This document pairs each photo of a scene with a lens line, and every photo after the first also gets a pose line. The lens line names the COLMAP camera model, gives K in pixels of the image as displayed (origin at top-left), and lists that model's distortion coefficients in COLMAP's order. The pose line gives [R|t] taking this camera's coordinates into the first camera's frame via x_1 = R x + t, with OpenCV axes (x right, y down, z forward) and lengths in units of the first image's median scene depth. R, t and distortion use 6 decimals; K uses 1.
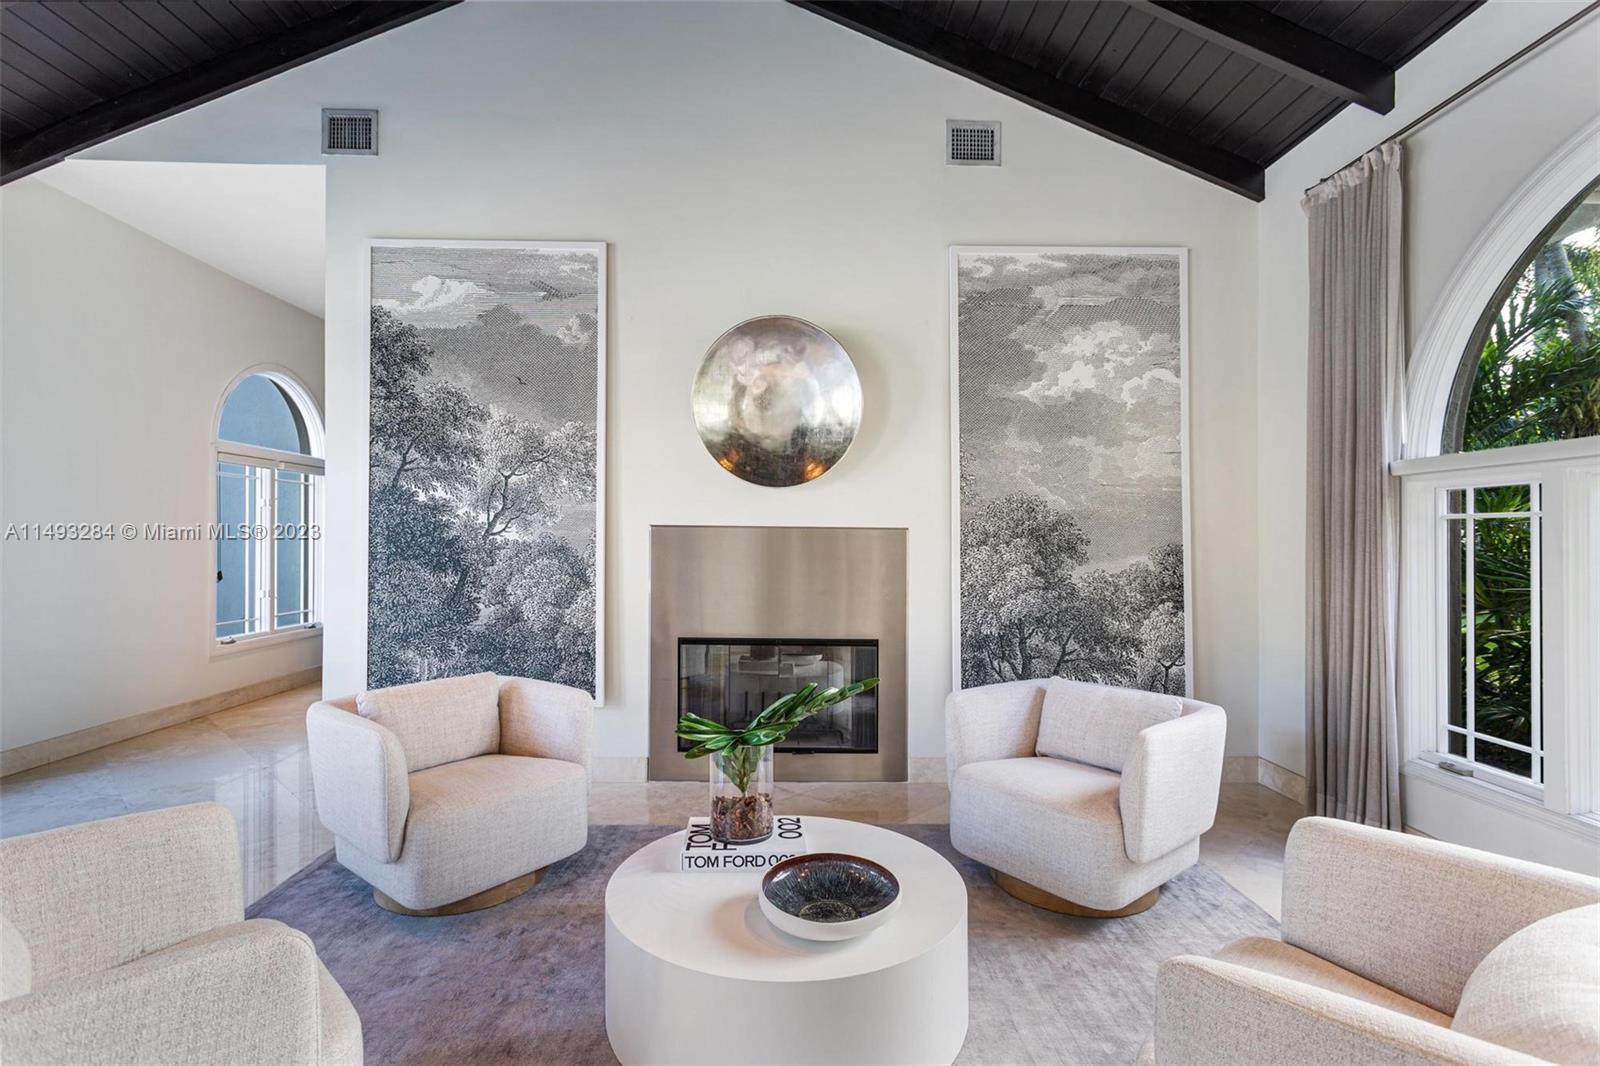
lens RADIAL K [[751.9, 0, 800.0], [0, 751.9, 533.0], [0, 0, 1]] dist [0.001682, 0.000061]
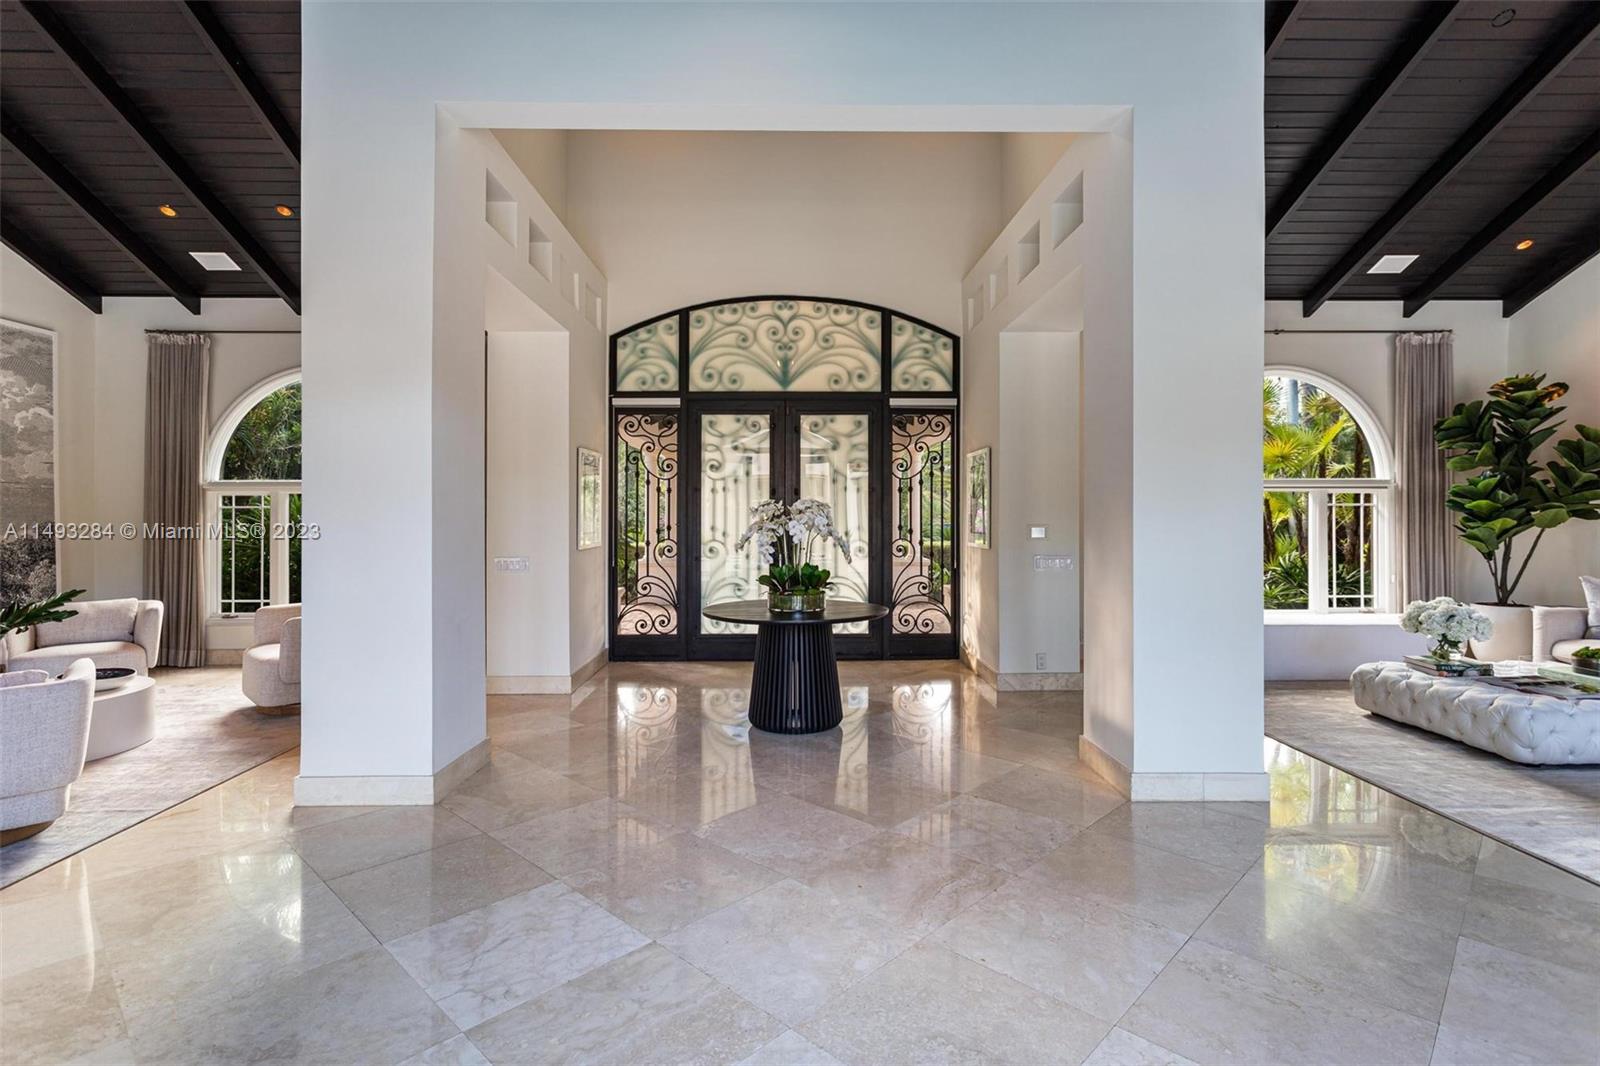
lens RADIAL K [[773.9, 0, 801.3], [0, 773.9, 506.6], [0, 0, 1]] dist [0.002810, 0.000525]
pose [[-0.006312, -0.000095, 0.999980, -1.108984], [-0.008616, 0.999963, 0.000041, -0.030013], [-0.999943, -0.008615, -0.006313, -0.539657]]
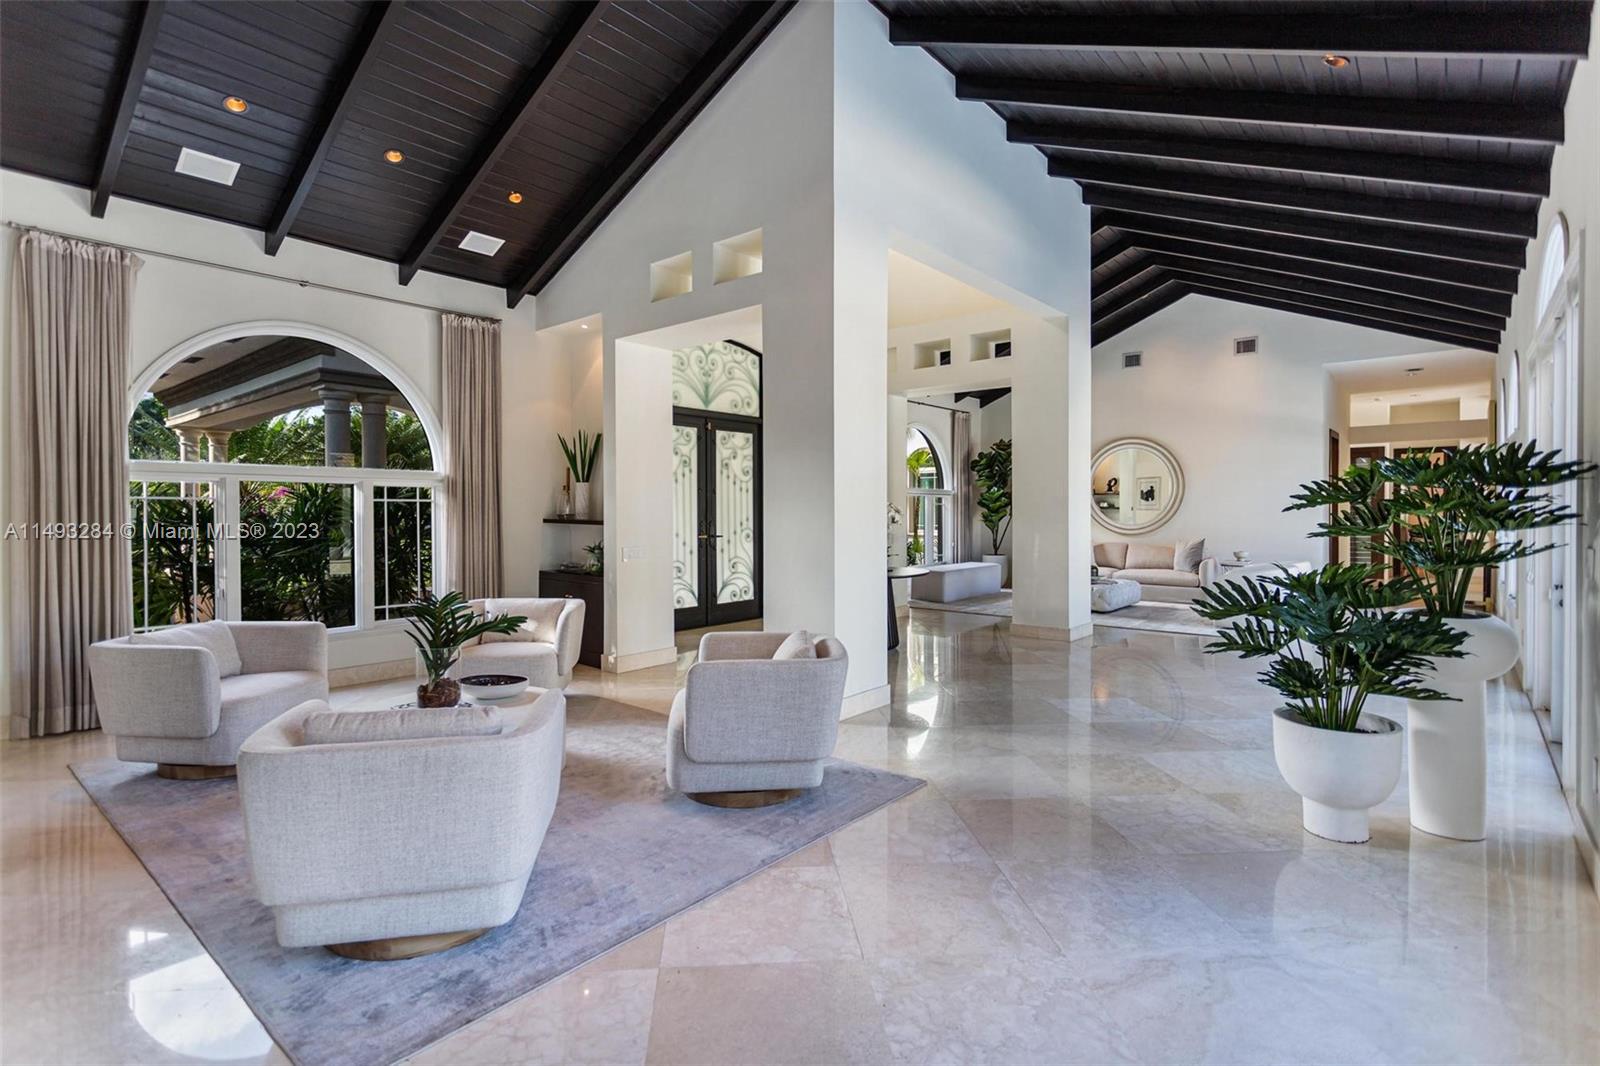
lens RADIAL K [[762.5, 0, 804.3], [0, 762.5, 522.0], [0, 0, 1]] dist [-0.001046, 0.000322]
pose [[-0.753085, -0.011381, 0.657825, -0.972049], [-0.006791, 0.999932, 0.009525, 0.002972], [-0.657888, 0.002706, -0.753111, 0.954957]]
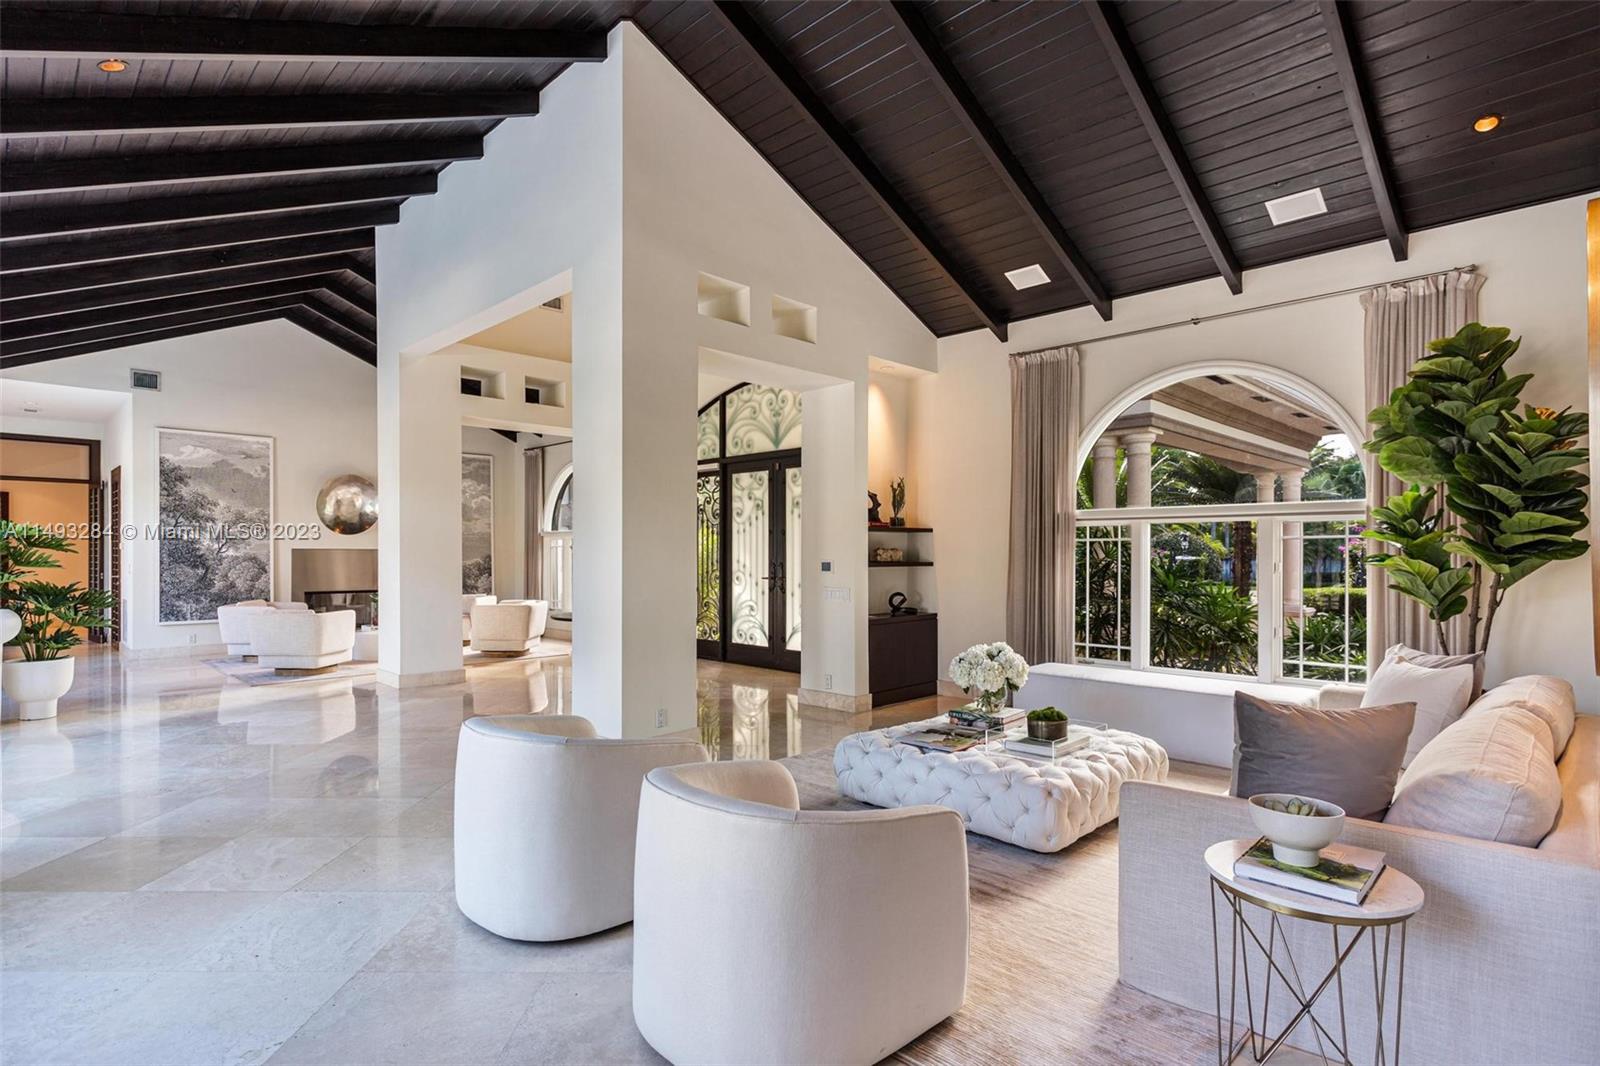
lens RADIAL K [[846.7, 0, 795.1], [0, 846.7, 552.7], [0, 0, 1]] dist [-0.021879, 0.000273]
pose [[0.727300, -0.006920, 0.686285, -0.928001], [-0.001720, 0.999928, 0.011906, -0.034123], [-0.686318, -0.009840, 0.727235, -2.294542]]
